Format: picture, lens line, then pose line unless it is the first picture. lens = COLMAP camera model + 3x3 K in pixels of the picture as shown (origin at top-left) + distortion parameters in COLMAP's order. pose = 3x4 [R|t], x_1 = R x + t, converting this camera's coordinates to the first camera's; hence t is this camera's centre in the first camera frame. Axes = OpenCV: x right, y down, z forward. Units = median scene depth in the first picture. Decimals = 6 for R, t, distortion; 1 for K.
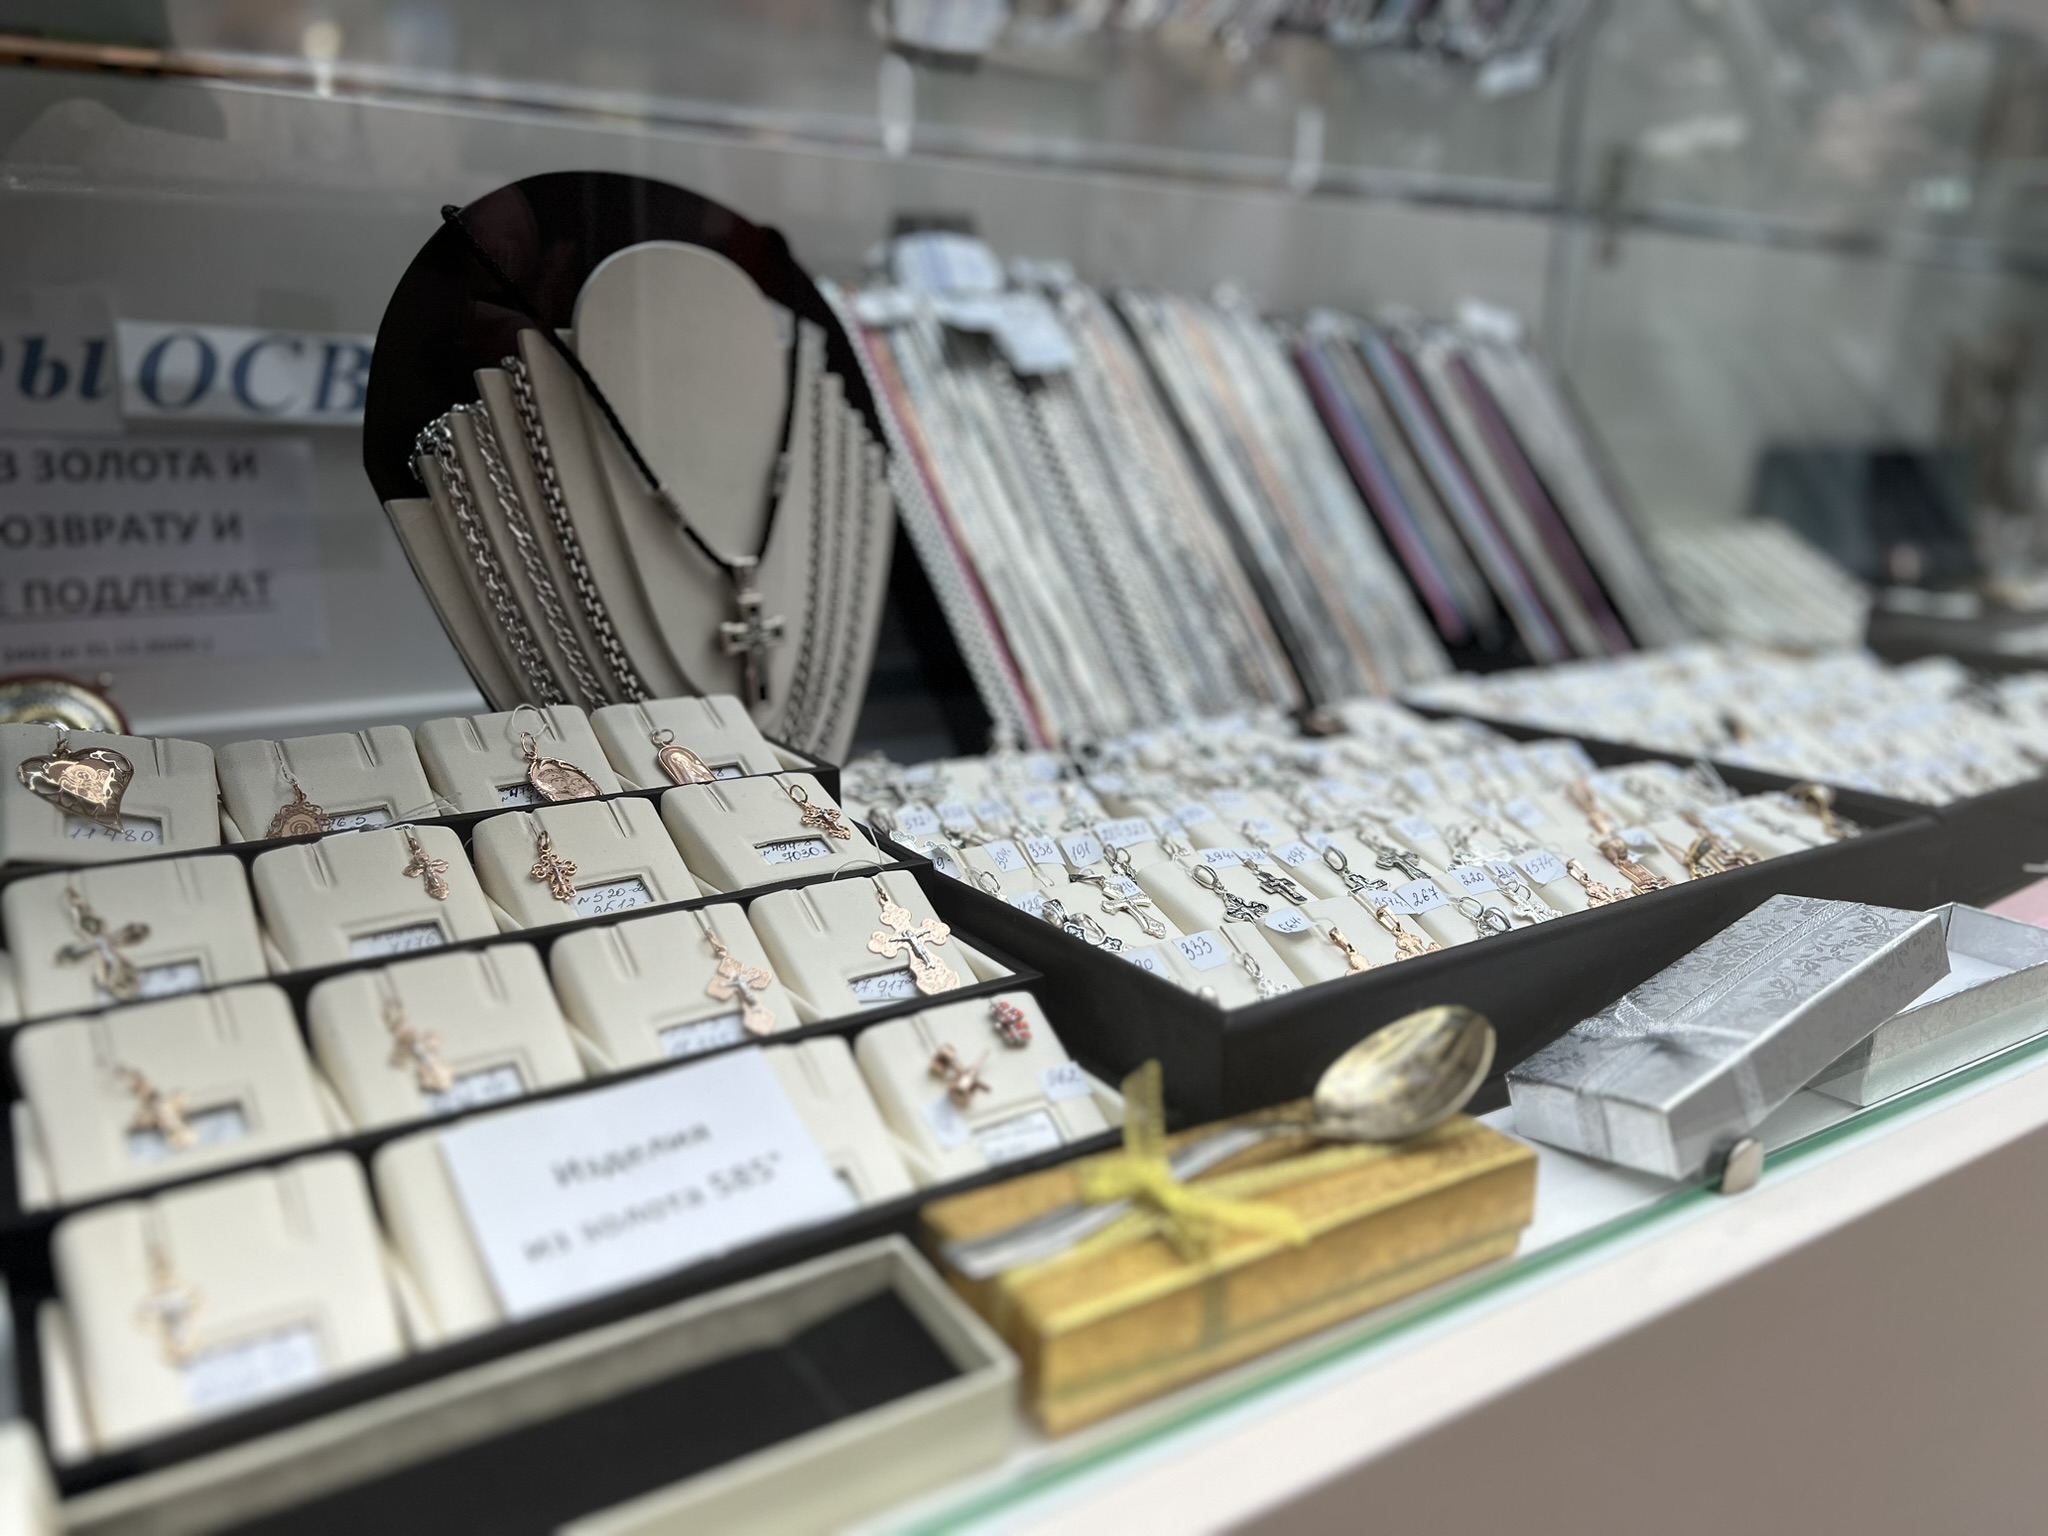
lens RADIAL K [[1541.7, 0, 1020.5], [0, 1541.7, 772.0], [0, 0, 1]] dist [0.051384, -0.052387]
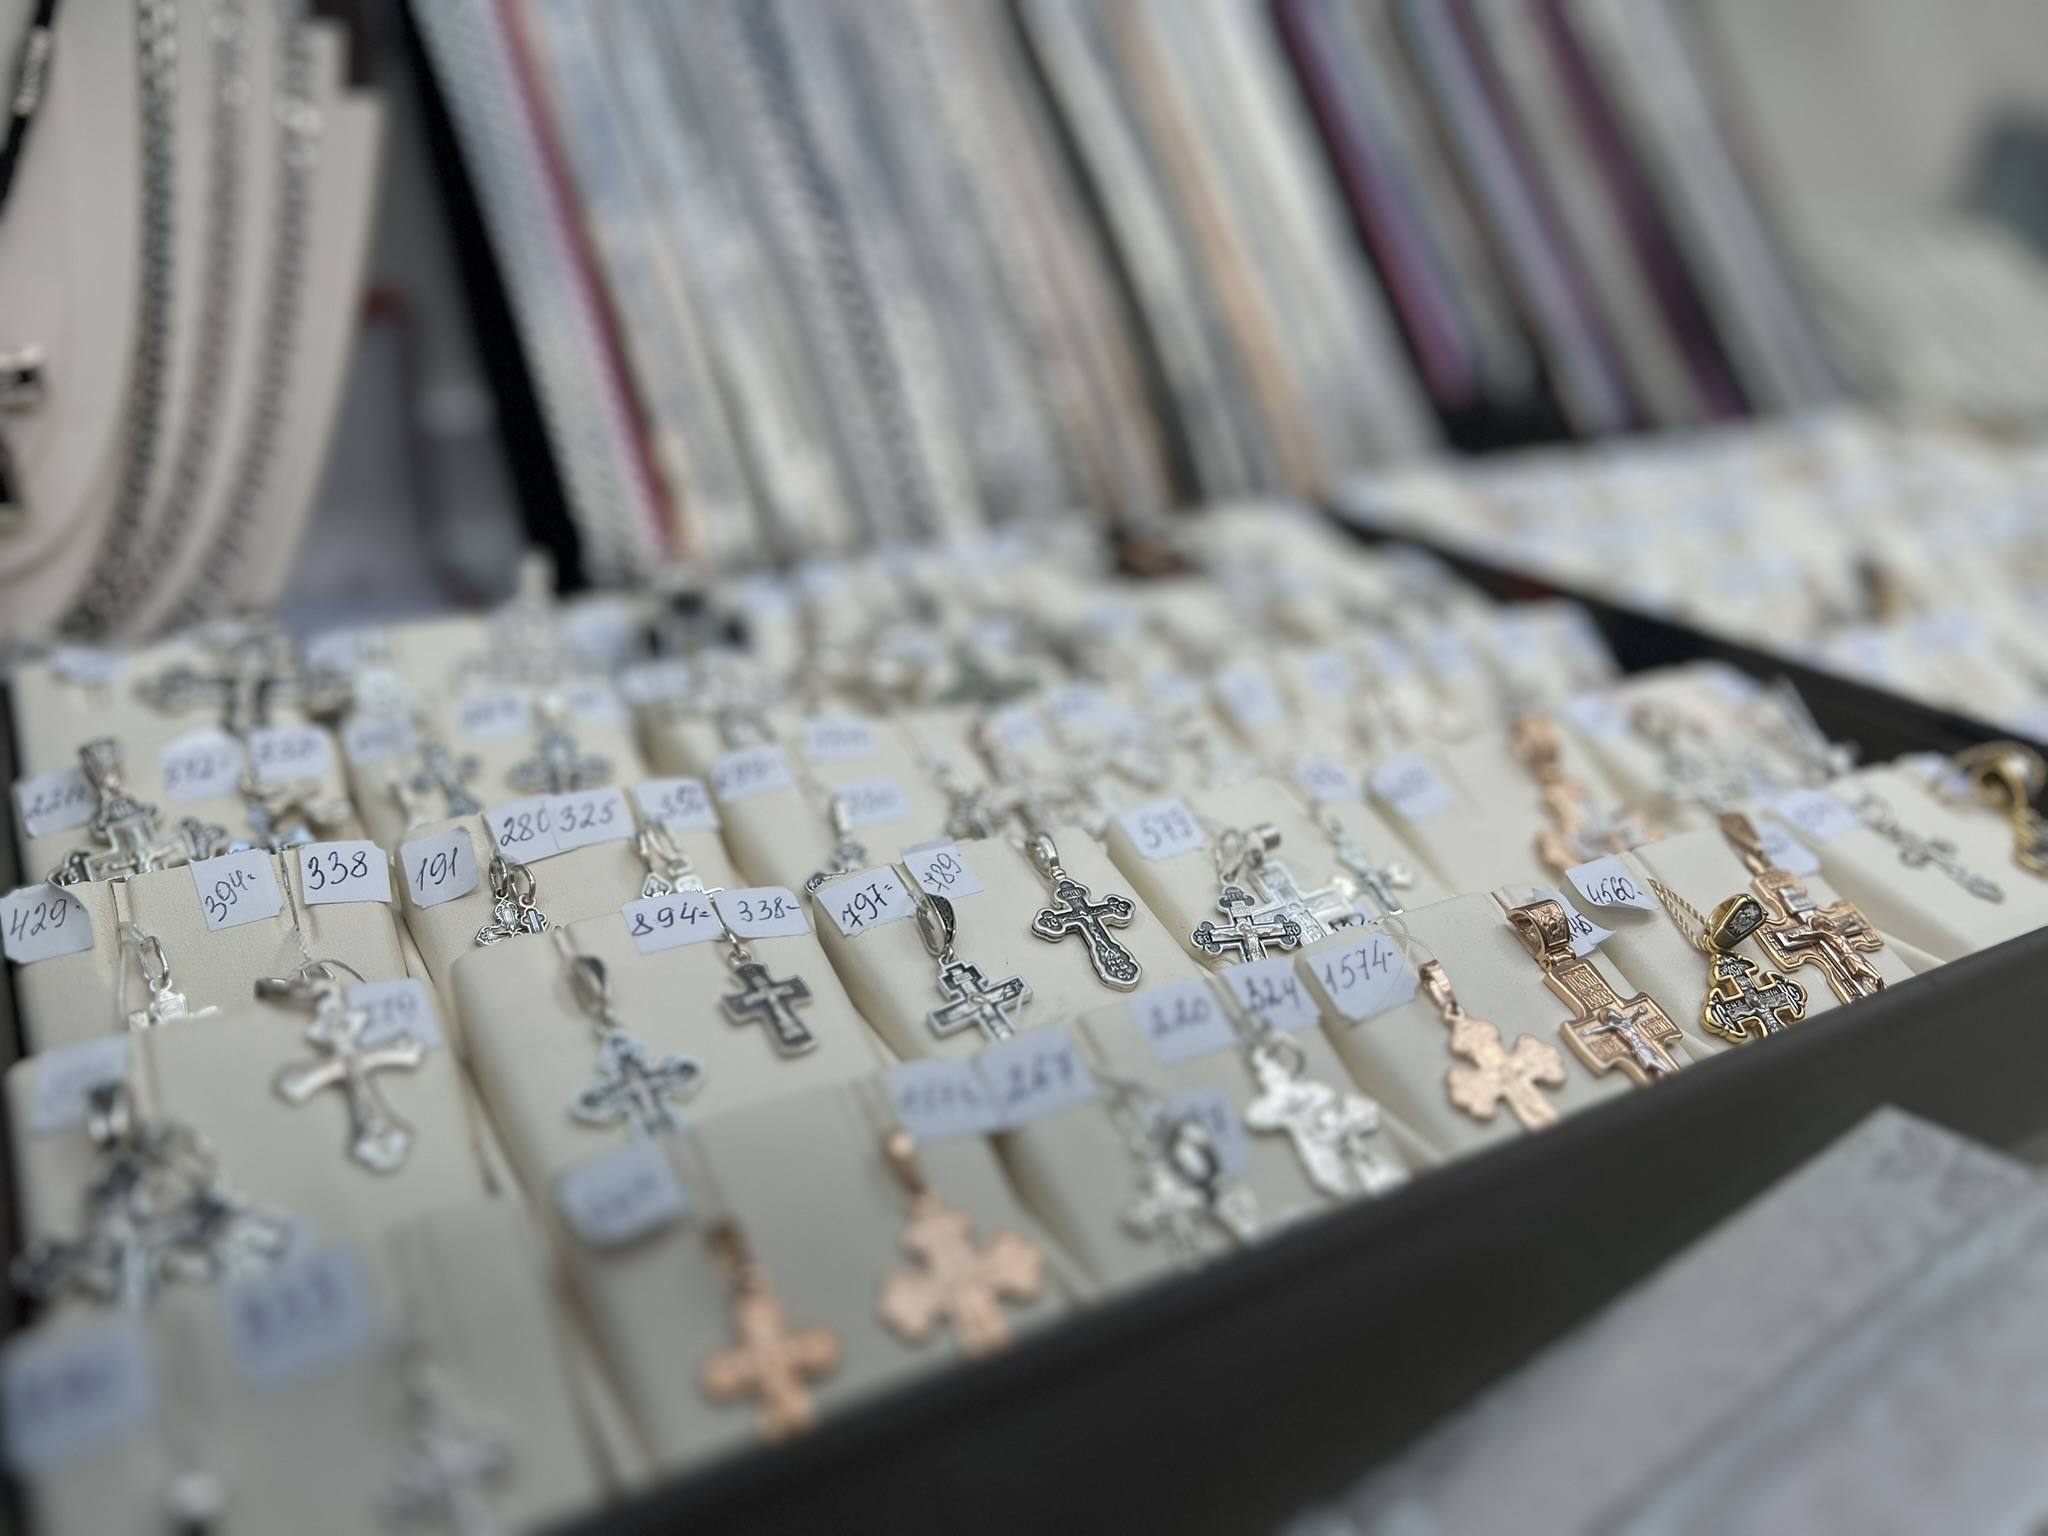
lens RADIAL K [[1541.7, 0, 1027.5], [0, 1541.7, 765.9], [0, 0, 1]] dist [0.051384, -0.052387]
pose [[0.996354, 0.044821, -0.072592, 0.203833], [-0.031312, 0.983615, 0.177542, -0.058107], [0.079360, -0.174622, 0.981432, 0.422724]]
